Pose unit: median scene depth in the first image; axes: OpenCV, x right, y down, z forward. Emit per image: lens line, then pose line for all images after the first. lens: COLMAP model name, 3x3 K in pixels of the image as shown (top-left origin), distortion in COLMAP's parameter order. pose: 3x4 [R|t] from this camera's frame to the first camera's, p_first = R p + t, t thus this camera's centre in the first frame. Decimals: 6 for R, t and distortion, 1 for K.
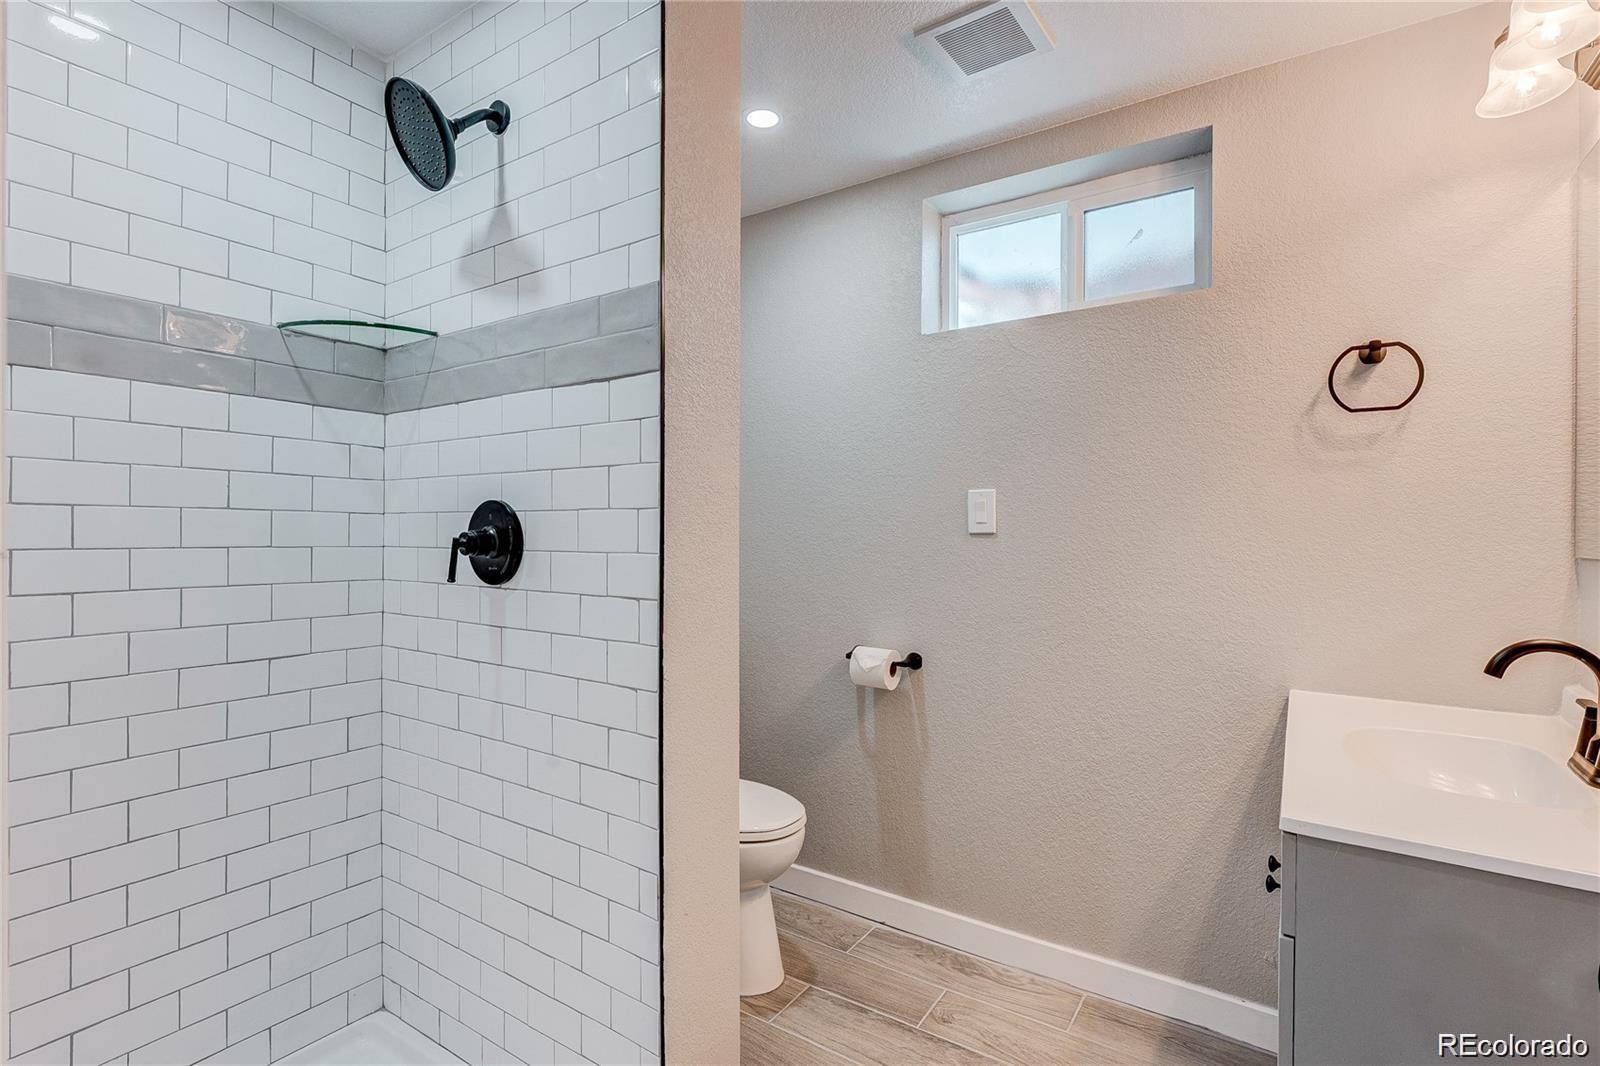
lens RADIAL K [[747.0, 0, 802.0], [0, 747.0, 531.8], [0, 0, 1]] dist [-0.010304, -0.000770]
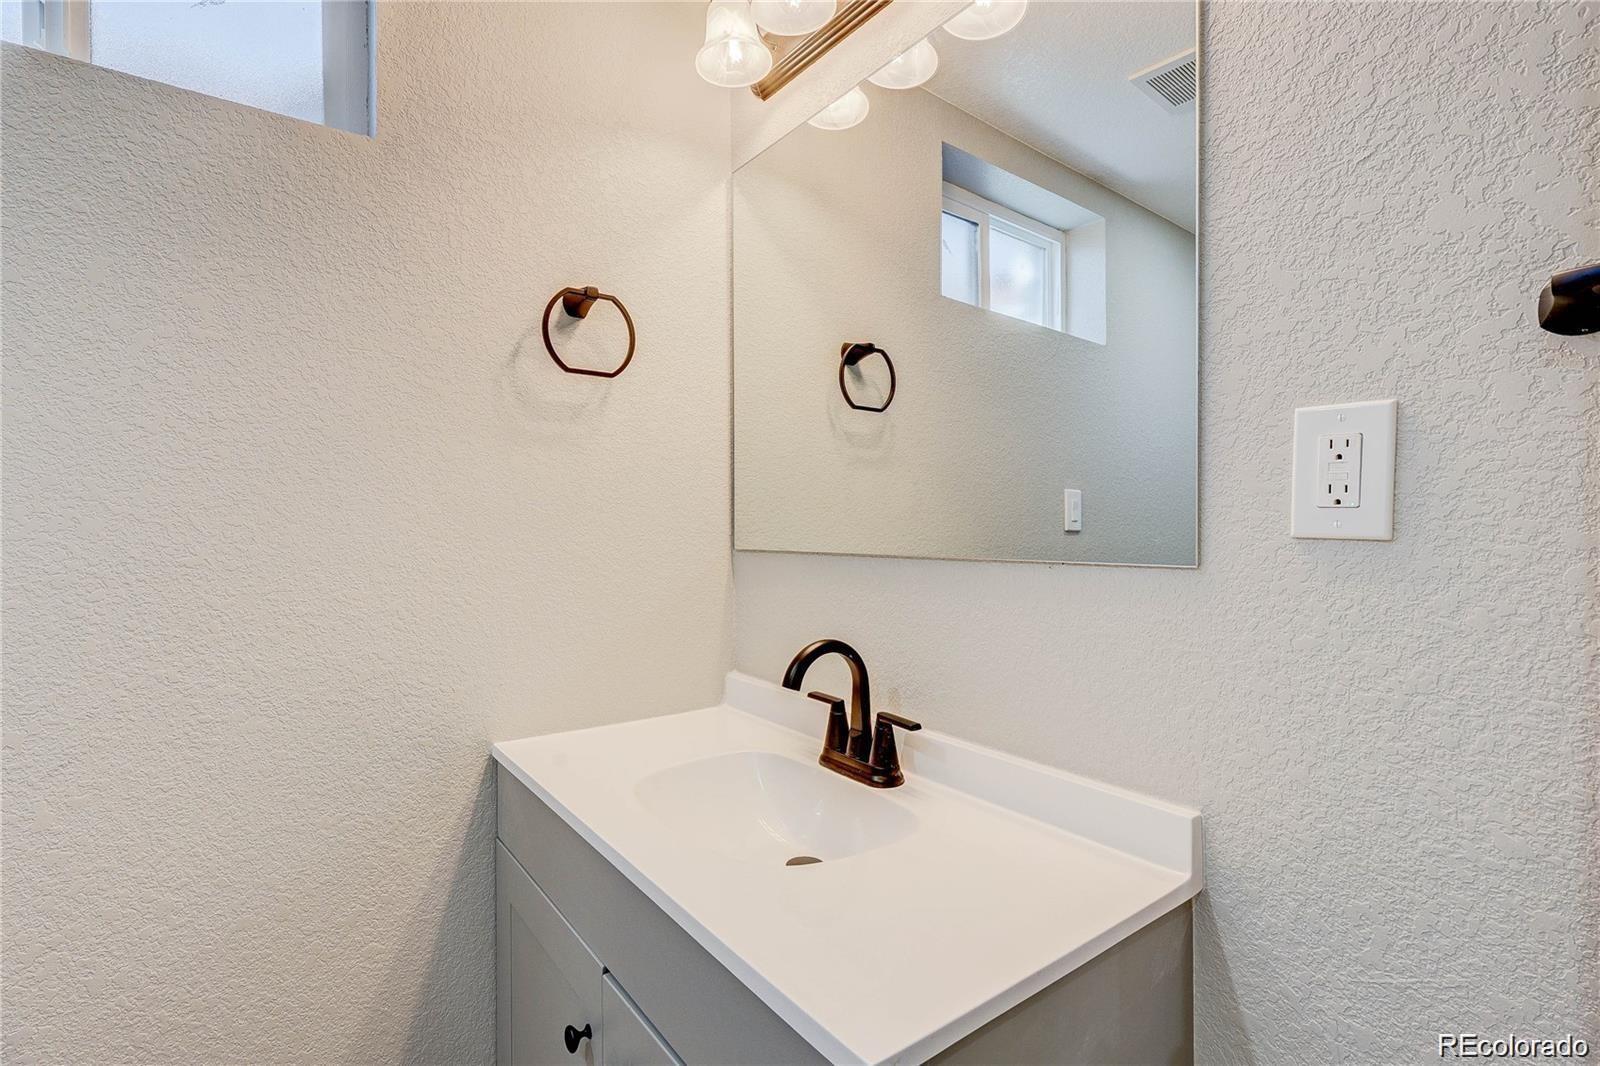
lens RADIAL K [[747.0, 0, 803.0], [0, 747.0, 533.5], [0, 0, 1]] dist [-0.010304, -0.000770]
pose [[0.317232, -0.014345, 0.948239, 0.075985], [0.004490, 0.999897, 0.013625, -0.000838], [-0.948337, -0.000064, 0.317264, 0.531552]]
